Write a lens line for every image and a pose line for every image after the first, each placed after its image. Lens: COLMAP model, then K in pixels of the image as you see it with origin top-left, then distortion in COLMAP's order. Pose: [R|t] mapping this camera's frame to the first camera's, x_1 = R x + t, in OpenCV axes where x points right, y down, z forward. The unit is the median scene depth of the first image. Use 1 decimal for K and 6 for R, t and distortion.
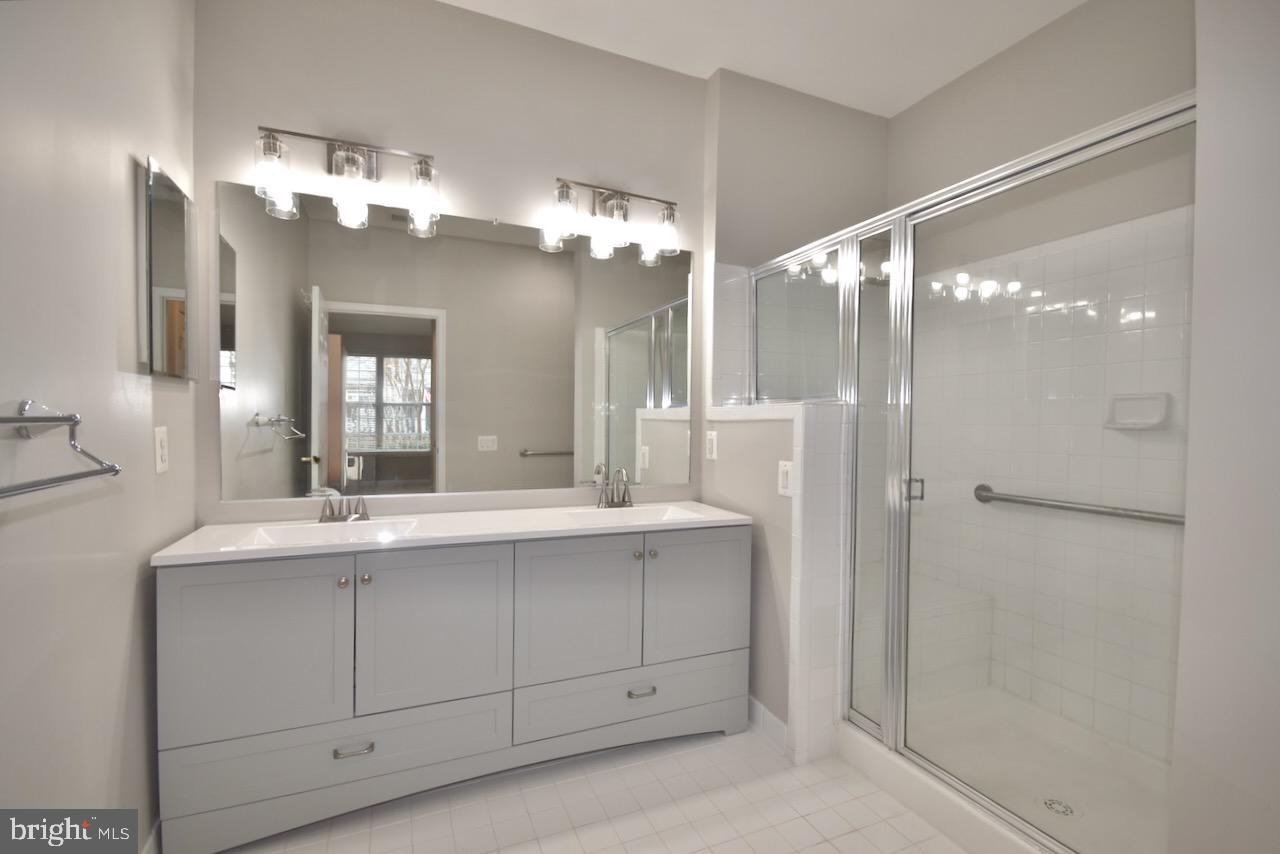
lens RADIAL K [[568.8, 0, 644.8], [0, 568.8, 429.2], [0, 0, 1]] dist [-0.001668, 0.000108]
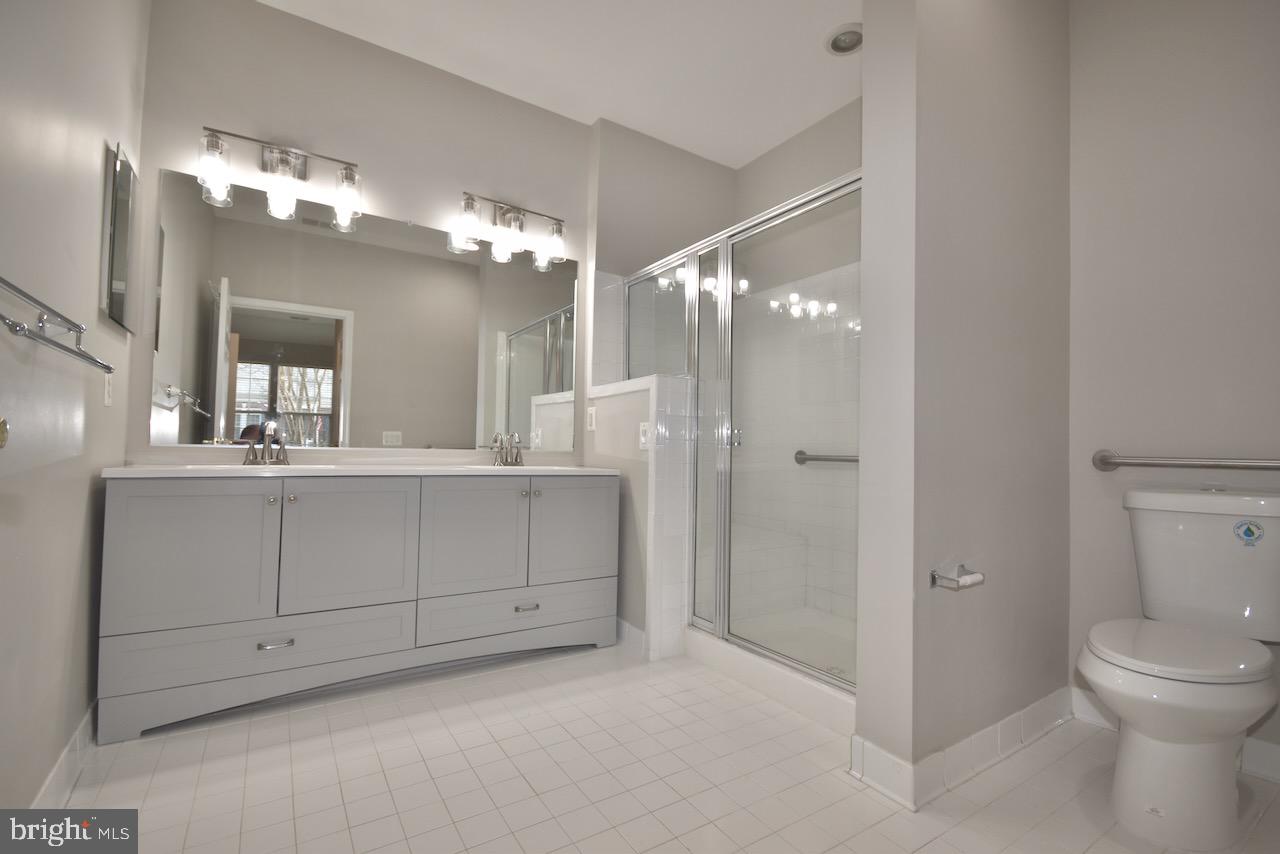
lens RADIAL K [[562.7, 0, 645.6], [0, 562.7, 432.5], [0, 0, 1]] dist [-0.004801, -0.000448]
pose [[0.986355, 0.012906, 0.164124, 0.038420], [-0.005063, 0.998829, -0.048119, 0.127254], [-0.164553, 0.046631, 0.985265, -0.222190]]
